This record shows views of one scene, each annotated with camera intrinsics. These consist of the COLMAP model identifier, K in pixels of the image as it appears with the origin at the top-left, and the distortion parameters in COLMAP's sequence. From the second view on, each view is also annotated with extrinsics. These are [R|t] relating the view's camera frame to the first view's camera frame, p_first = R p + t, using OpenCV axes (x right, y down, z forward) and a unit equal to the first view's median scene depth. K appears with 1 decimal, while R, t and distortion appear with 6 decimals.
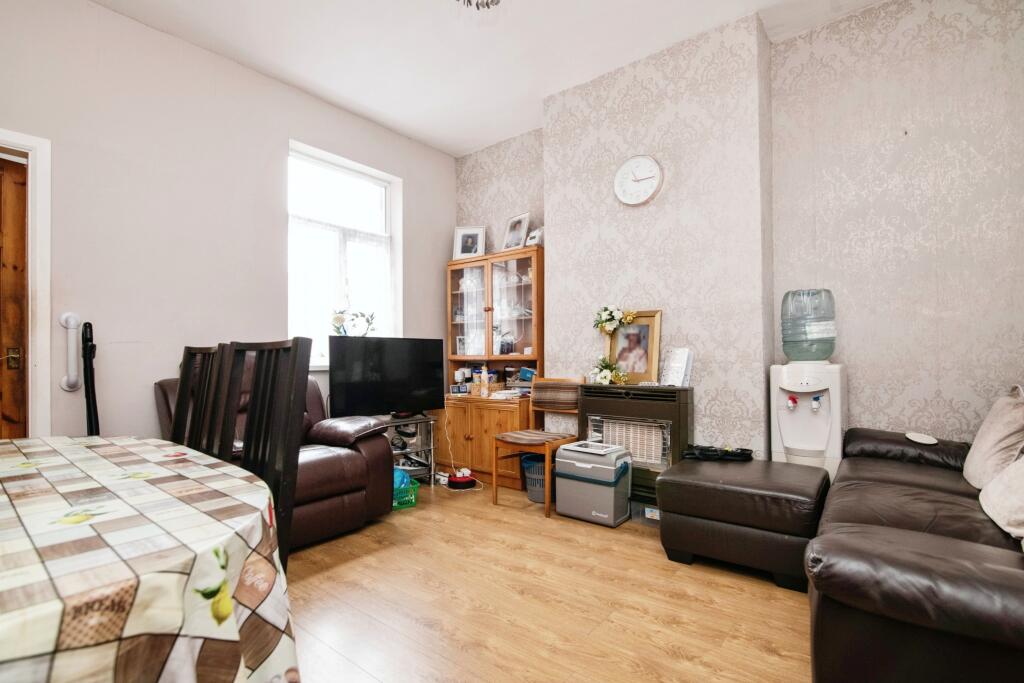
lens RADIAL K [[475.5, 0, 511.2], [0, 475.5, 352.1], [0, 0, 1]] dist [-0.001712, -0.000494]
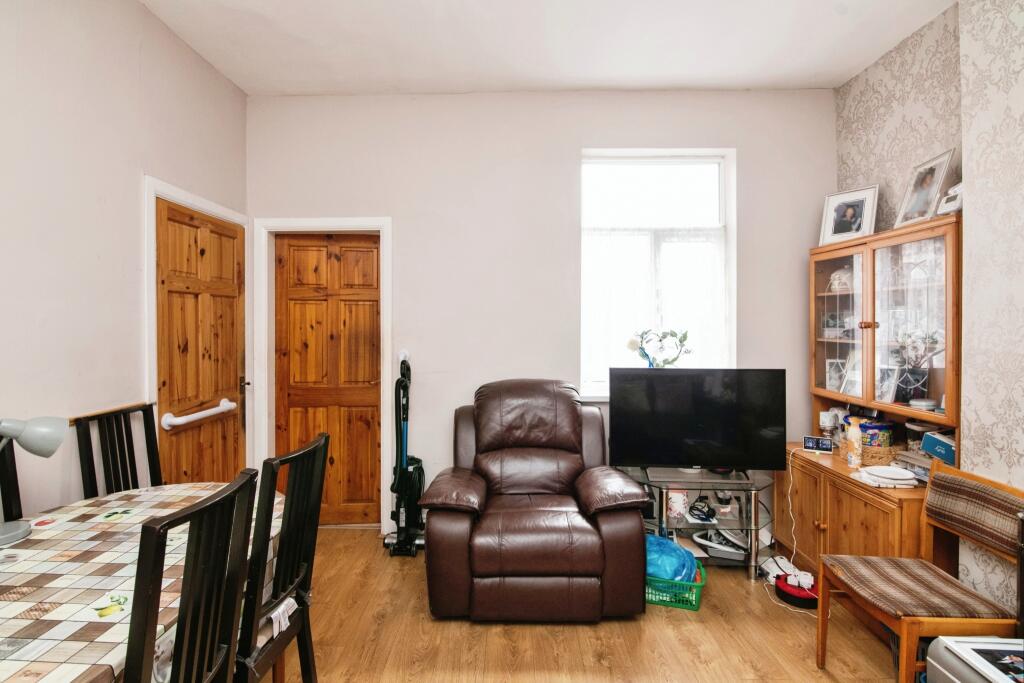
lens RADIAL K [[485.9, 0, 511.7], [0, 485.9, 324.1], [0, 0, 1]] dist [-0.023194, -0.000657]
pose [[0.612863, 0.012259, -0.790094, 0.163105], [0.000518, 0.999873, 0.015915, -0.104182], [0.790189, -0.010163, 0.612779, 0.265898]]
